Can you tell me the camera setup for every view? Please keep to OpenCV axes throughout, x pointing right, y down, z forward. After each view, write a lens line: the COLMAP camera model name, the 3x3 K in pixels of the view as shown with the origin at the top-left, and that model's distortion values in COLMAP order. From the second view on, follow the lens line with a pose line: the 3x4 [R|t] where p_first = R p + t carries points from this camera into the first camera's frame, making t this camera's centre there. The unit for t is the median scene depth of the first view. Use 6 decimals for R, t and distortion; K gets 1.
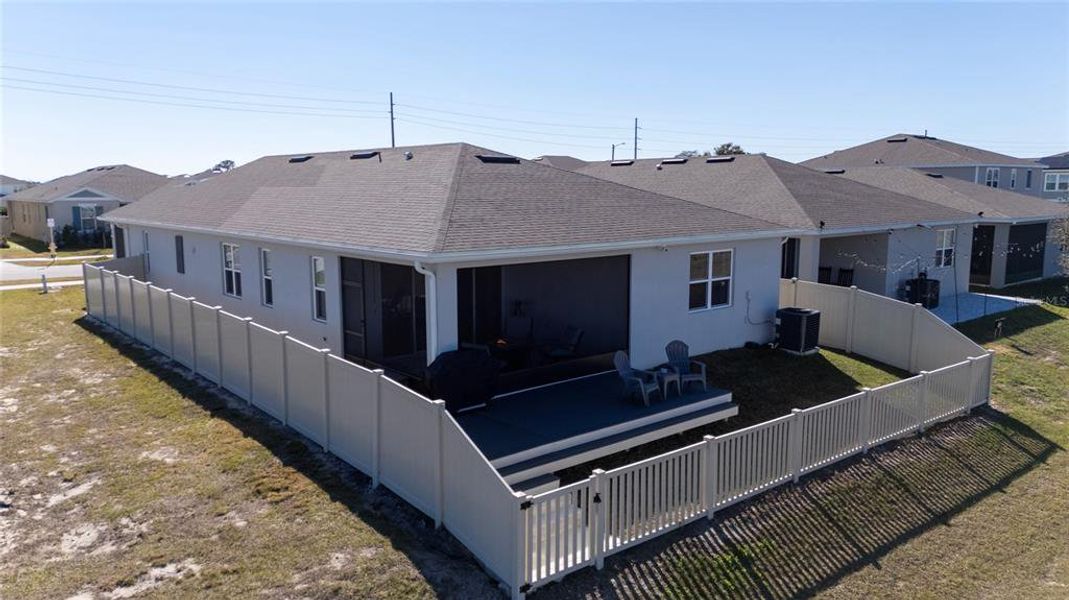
lens RADIAL K [[817.8, 0, 534.5], [0, 817.8, 300.0], [0, 0, 1]] dist [0.009364, 0.000824]
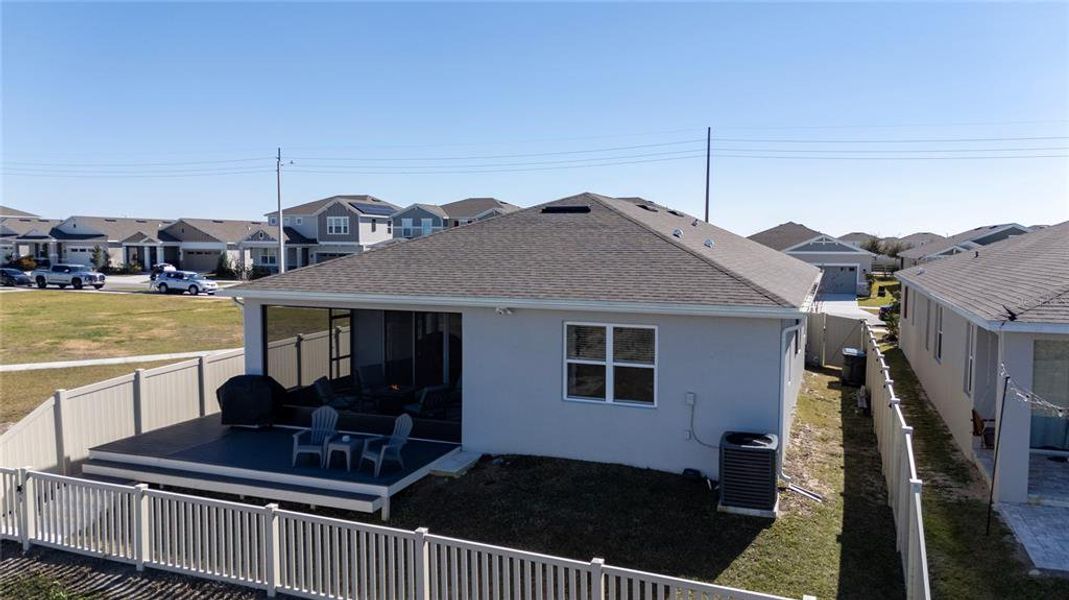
lens RADIAL K [[817.8, 0, 534.5], [0, 817.8, 300.0], [0, 0, 1]] dist [0.009364, 0.000824]
pose [[0.470429, 0.087112, -0.878128, 0.840816], [-0.120709, 0.992114, 0.033754, -0.099496], [0.874143, 0.090119, 0.477234, 0.593193]]
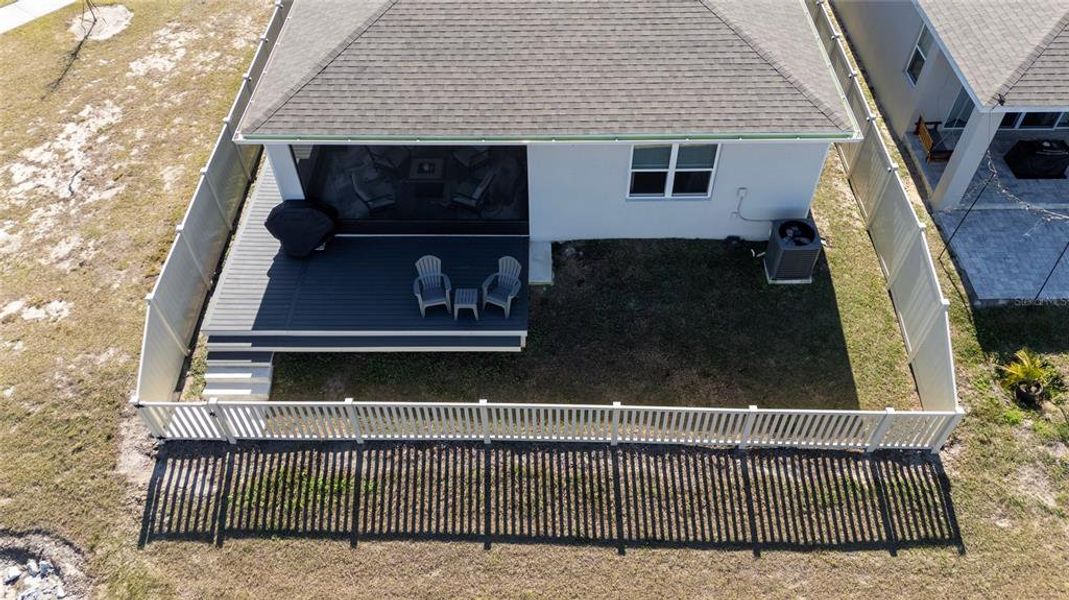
lens RADIAL K [[817.8, 0, 534.5], [0, 817.8, 300.0], [0, 0, 1]] dist [0.009364, 0.000824]
pose [[0.741539, 0.491248, -0.456941, 0.567461], [-0.080015, 0.740971, 0.666753, -0.480545], [0.666122, -0.457861, 0.588766, 0.359505]]
